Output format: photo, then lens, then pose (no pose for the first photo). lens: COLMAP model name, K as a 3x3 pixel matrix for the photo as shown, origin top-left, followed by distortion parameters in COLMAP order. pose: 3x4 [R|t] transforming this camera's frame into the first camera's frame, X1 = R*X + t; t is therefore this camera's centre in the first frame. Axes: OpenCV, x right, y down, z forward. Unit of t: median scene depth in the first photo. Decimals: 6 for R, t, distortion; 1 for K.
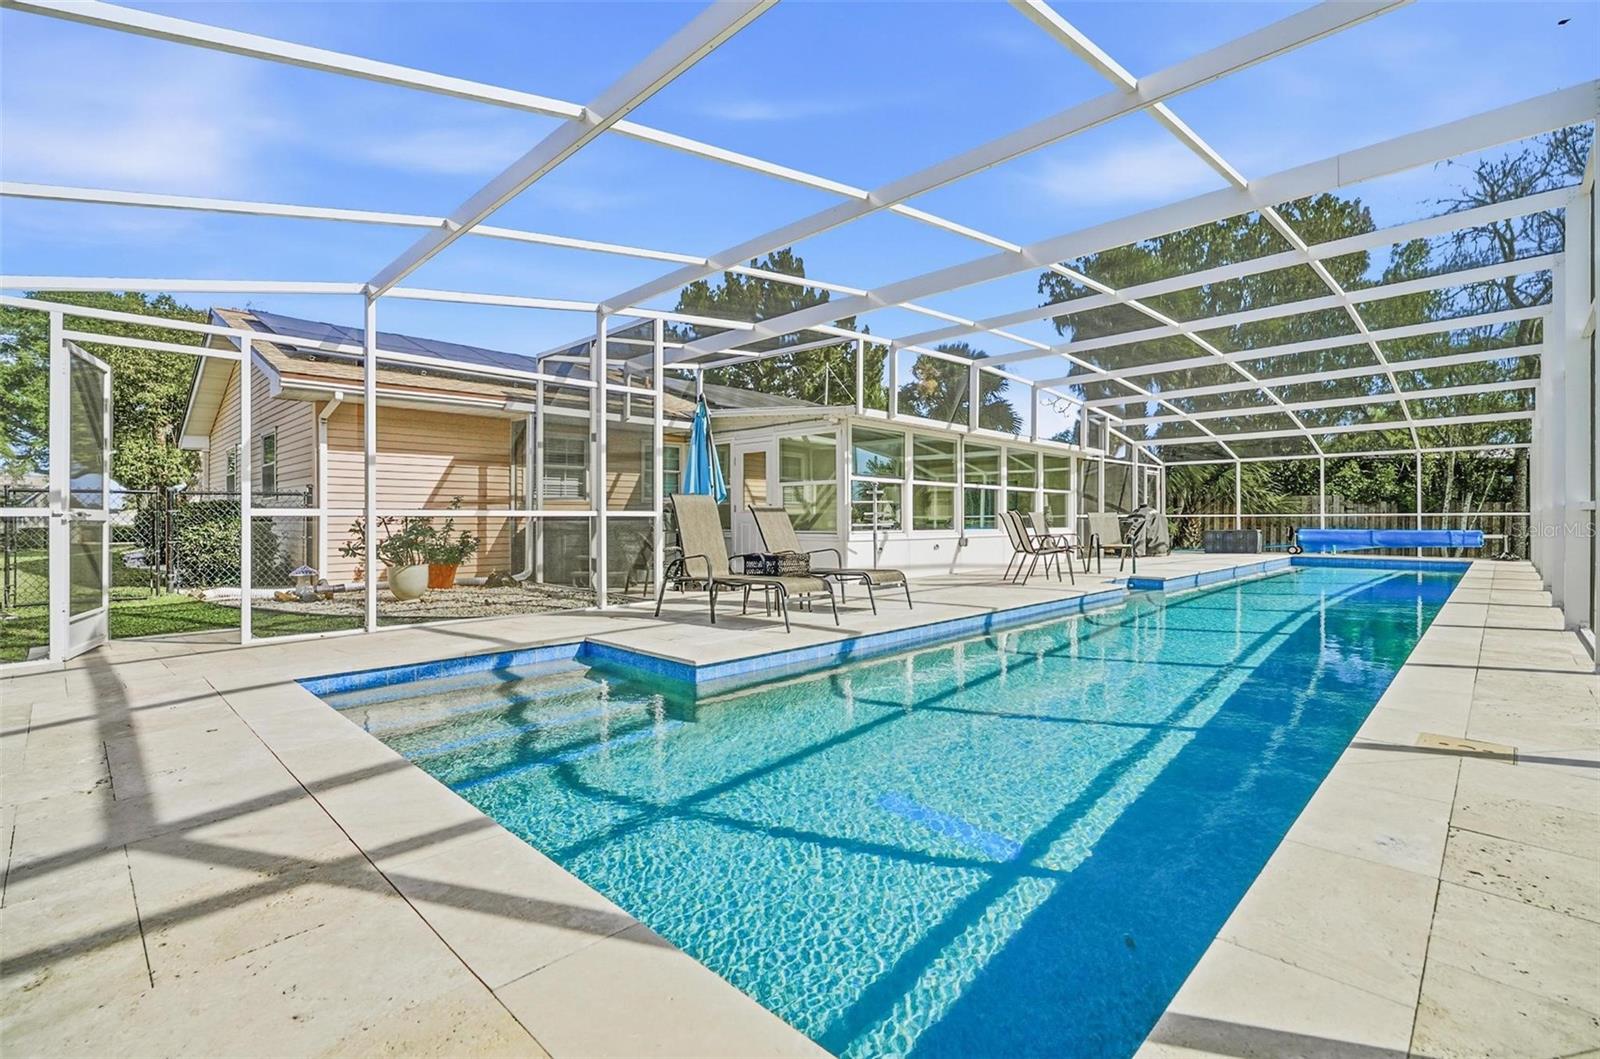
lens RADIAL K [[719.5, 0, 802.8], [0, 719.5, 517.9], [0, 0, 1]] dist [-0.001064, 0.000822]
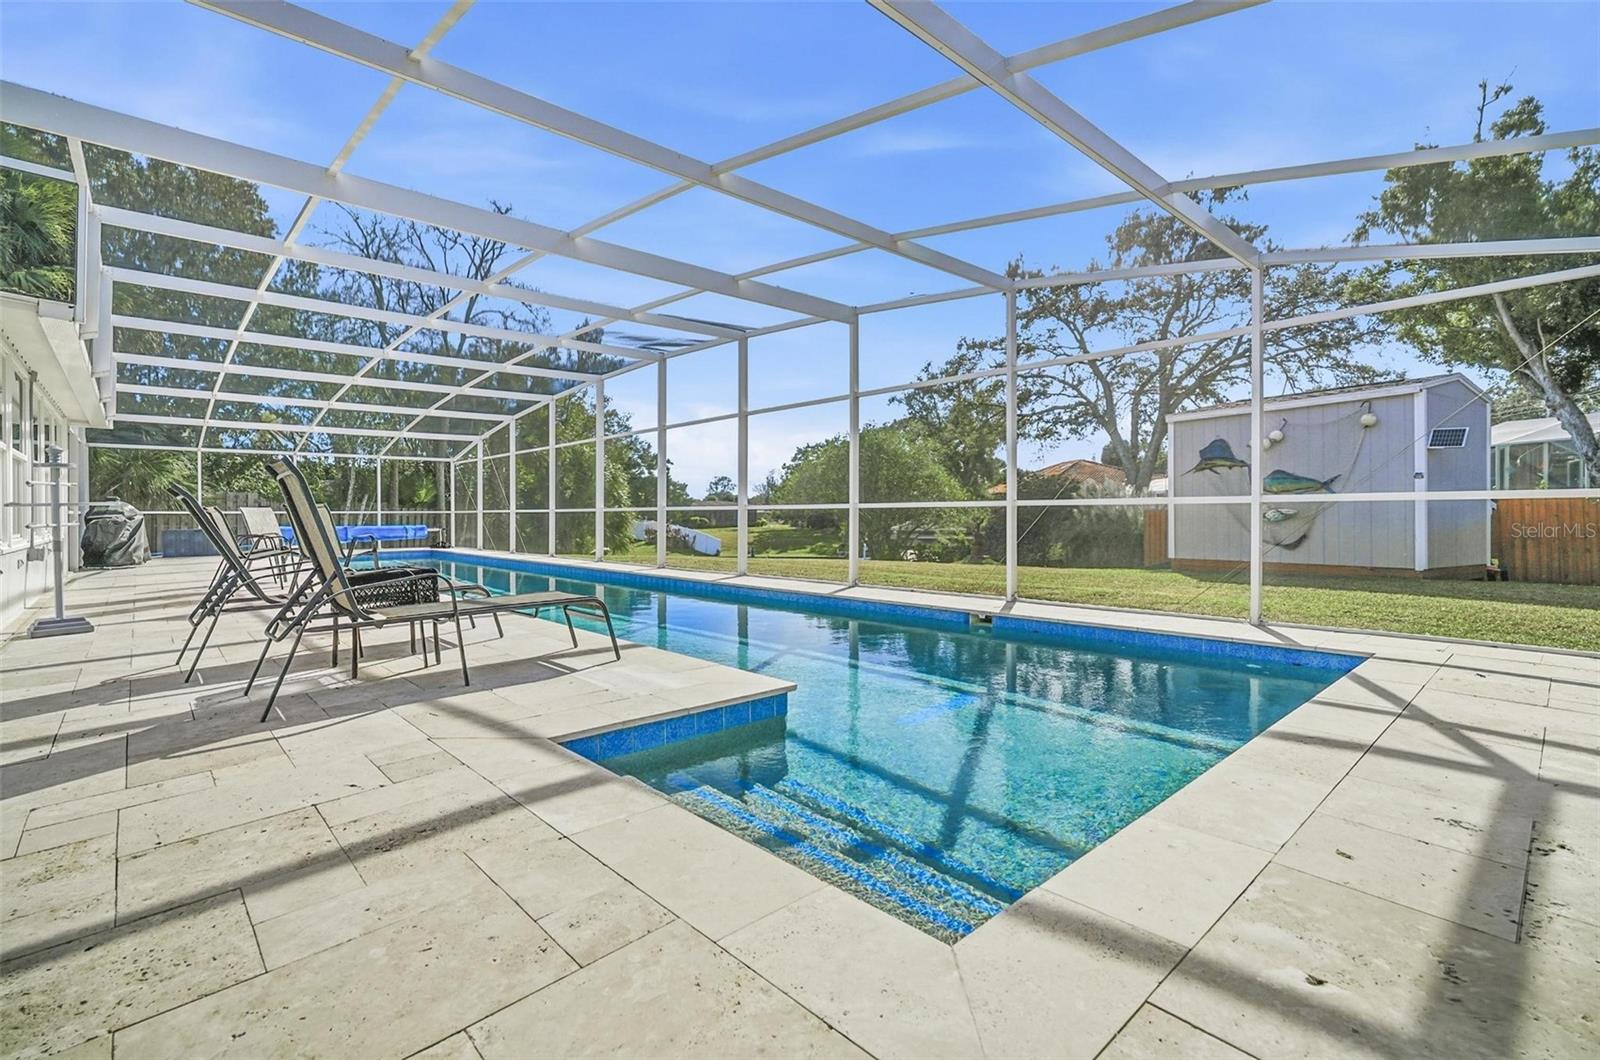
lens RADIAL K [[719.5, 0, 802.1], [0, 719.5, 516.2], [0, 0, 1]] dist [-0.001064, 0.000822]
pose [[0.064747, -0.001022, 0.997901, -0.361895], [0.002619, 0.999996, 0.000855, 0.002947], [-0.997898, 0.002558, 0.064750, 0.351294]]
